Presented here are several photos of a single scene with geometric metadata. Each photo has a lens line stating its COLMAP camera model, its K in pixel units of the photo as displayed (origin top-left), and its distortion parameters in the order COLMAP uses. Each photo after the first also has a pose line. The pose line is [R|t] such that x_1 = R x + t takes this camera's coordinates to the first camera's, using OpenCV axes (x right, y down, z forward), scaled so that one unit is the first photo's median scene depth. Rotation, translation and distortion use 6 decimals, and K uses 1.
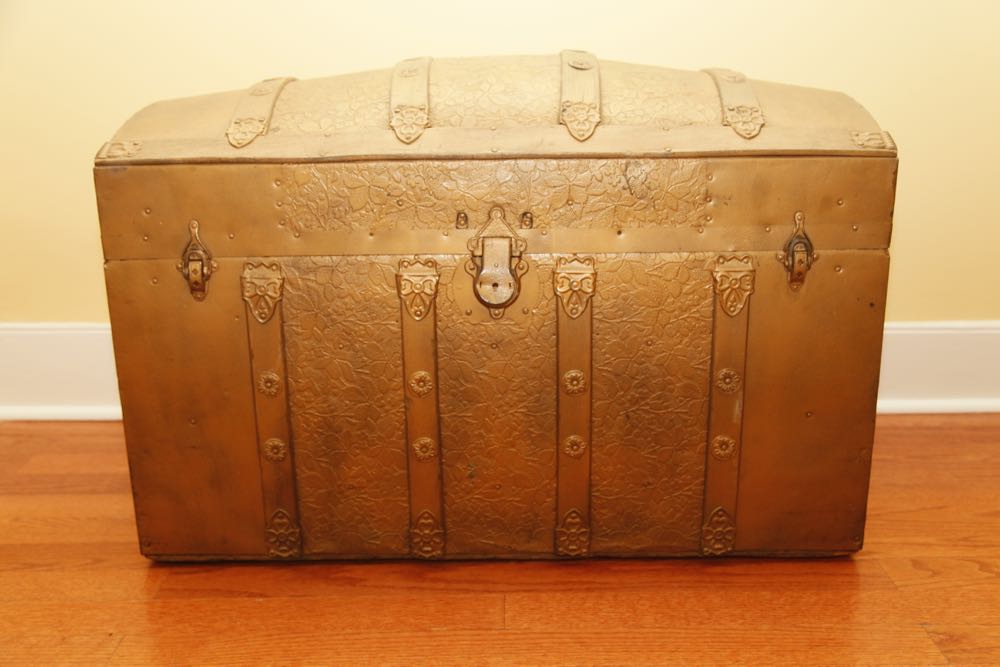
lens RADIAL K [[1005.6, 0, 513.5], [0, 1005.6, 339.0], [0, 0, 1]] dist [0.004110, 0.024180]
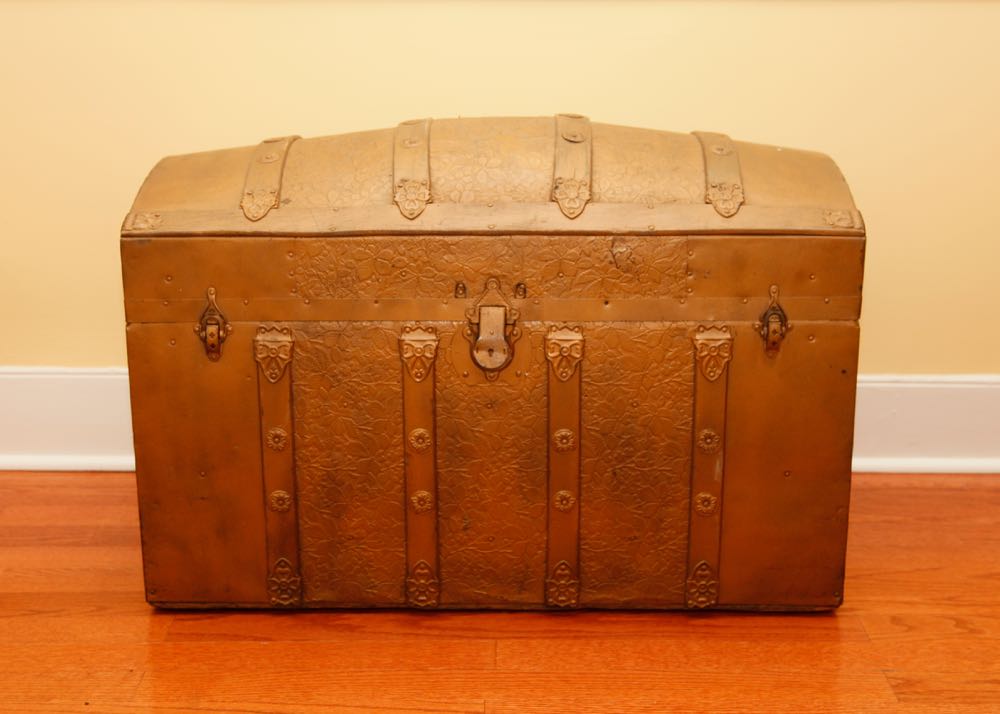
lens RADIAL K [[1483.9, 0, 500.0], [0, 1483.9, 357.0], [0, 0, 1]] dist [0.099363, -0.006159]
pose [[0.999891, 0.010570, -0.010355, 0.008218], [-0.010528, 0.999936, 0.004095, -0.051415], [0.010397, -0.003985, 0.999938, -0.572946]]
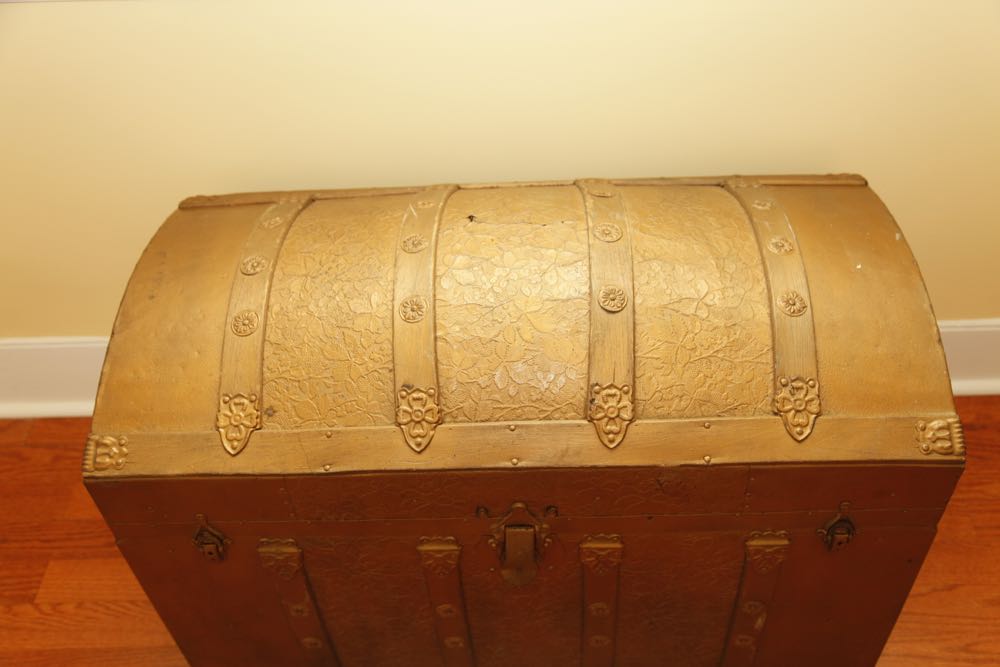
lens RADIAL K [[1005.6, 0, 513.5], [0, 1005.6, 339.0], [0, 0, 1]] dist [0.004110, 0.024180]
pose [[0.999398, -0.015504, -0.031044, 0.009367], [0.028885, 0.867481, 0.496631, -0.698543], [0.019230, -0.497229, 0.867406, 0.255997]]
